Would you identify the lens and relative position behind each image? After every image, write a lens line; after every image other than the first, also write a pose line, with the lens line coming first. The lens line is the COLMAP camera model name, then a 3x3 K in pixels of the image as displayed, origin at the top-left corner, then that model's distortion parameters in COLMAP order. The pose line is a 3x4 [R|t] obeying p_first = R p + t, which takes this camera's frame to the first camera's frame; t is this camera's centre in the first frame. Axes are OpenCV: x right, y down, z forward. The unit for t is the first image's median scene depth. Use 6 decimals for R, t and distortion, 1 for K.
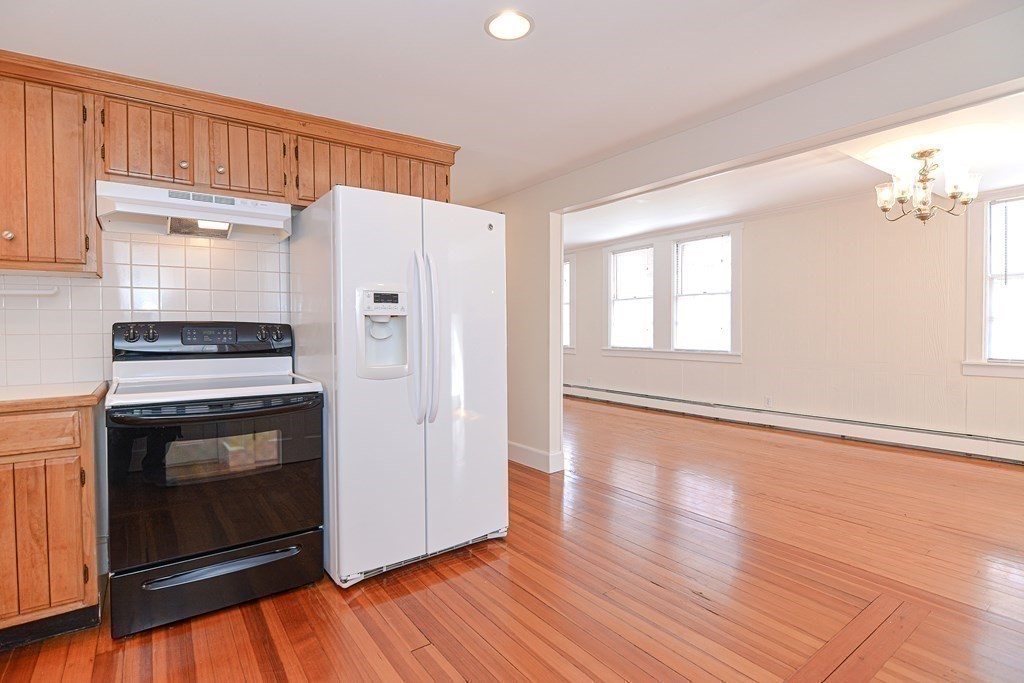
lens RADIAL K [[491.8, 0, 510.4], [0, 491.8, 336.9], [0, 0, 1]] dist [0.007764, -0.008262]
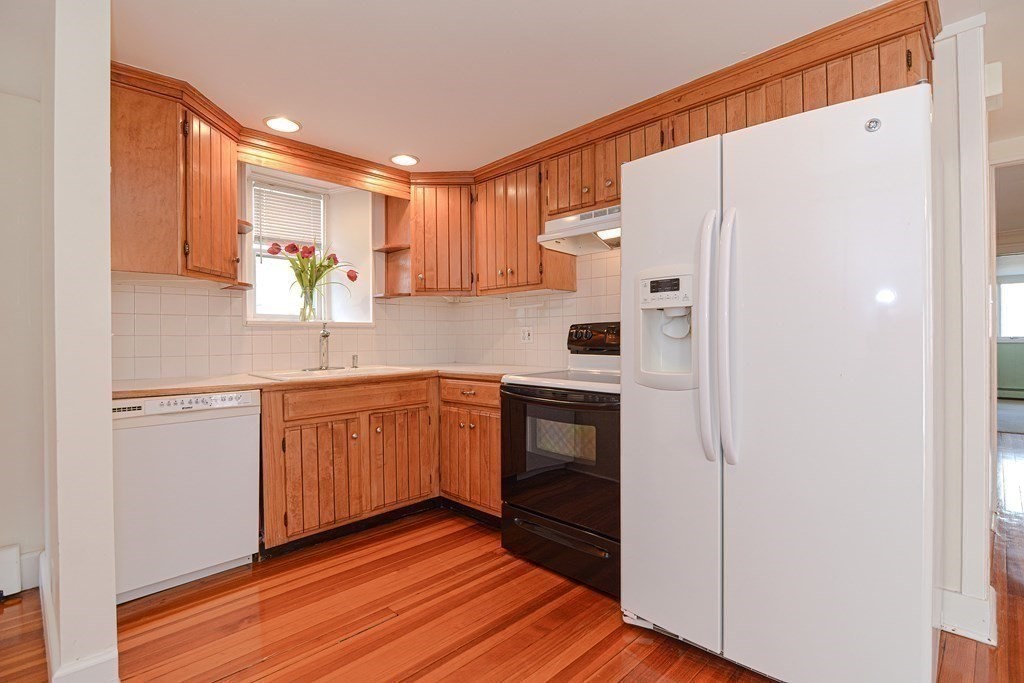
lens RADIAL K [[491.8, 0, 514.8], [0, 491.8, 340.4], [0, 0, 1]] dist [0.007764, -0.008262]
pose [[0.166312, 0.009730, -0.986025, 0.471306], [-0.014375, 0.999869, 0.007442, 0.005551], [0.985968, 0.012936, 0.166431, 0.629931]]
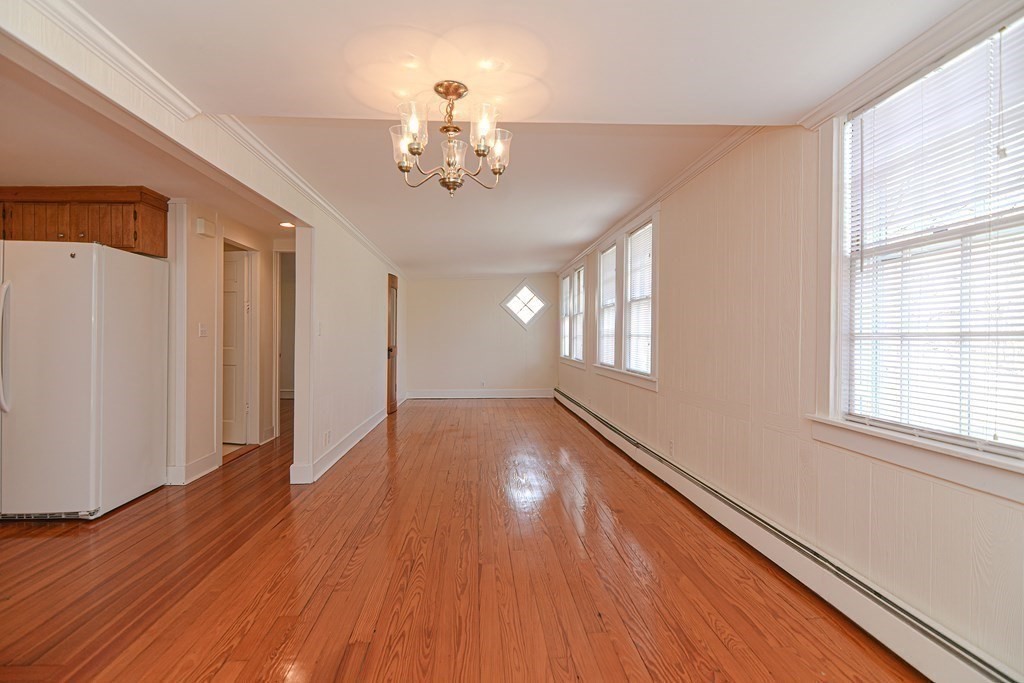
lens RADIAL K [[491.8, 0, 510.6], [0, 491.8, 337.9], [0, 0, 1]] dist [0.007764, -0.008262]
pose [[0.842181, 0.015391, -0.538976, 1.730035], [-0.021722, 0.999750, -0.005392, -0.046089], [0.538758, 0.016249, 0.842304, 0.655772]]
